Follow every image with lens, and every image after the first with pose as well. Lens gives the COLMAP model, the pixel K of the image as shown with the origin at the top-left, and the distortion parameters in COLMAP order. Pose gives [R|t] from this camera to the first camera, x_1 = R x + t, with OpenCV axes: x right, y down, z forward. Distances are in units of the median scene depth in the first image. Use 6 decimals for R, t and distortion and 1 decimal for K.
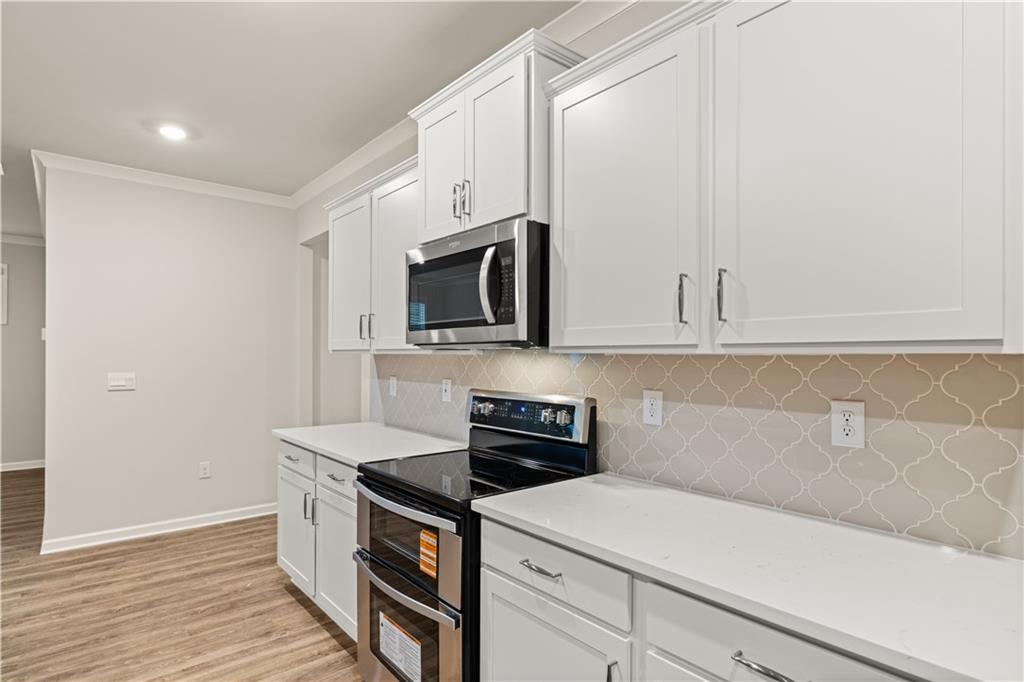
lens RADIAL K [[538.5, 0, 512.9], [0, 538.5, 347.1], [0, 0, 1]] dist [-0.004127, -0.000295]
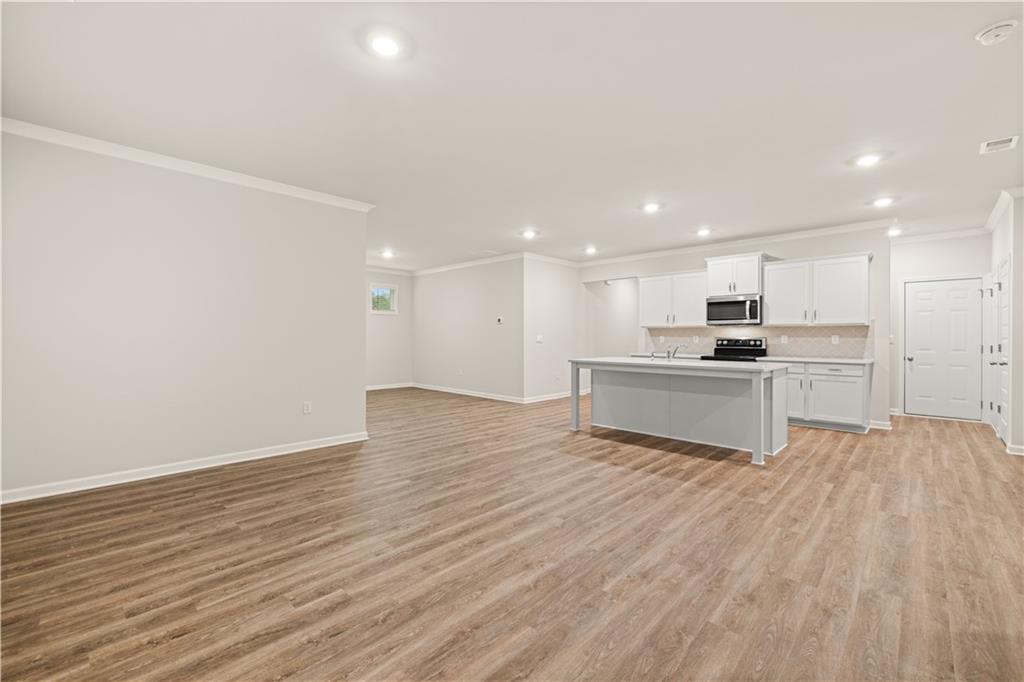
lens RADIAL K [[434.3, 0, 511.5], [0, 434.3, 337.5], [0, 0, 1]] dist [-0.003219, -0.000876]
pose [[0.995248, 0.001056, 0.097371, -2.073433], [-0.002718, 0.999853, 0.016943, 0.044685], [-0.097339, -0.017127, 0.995104, -2.048892]]
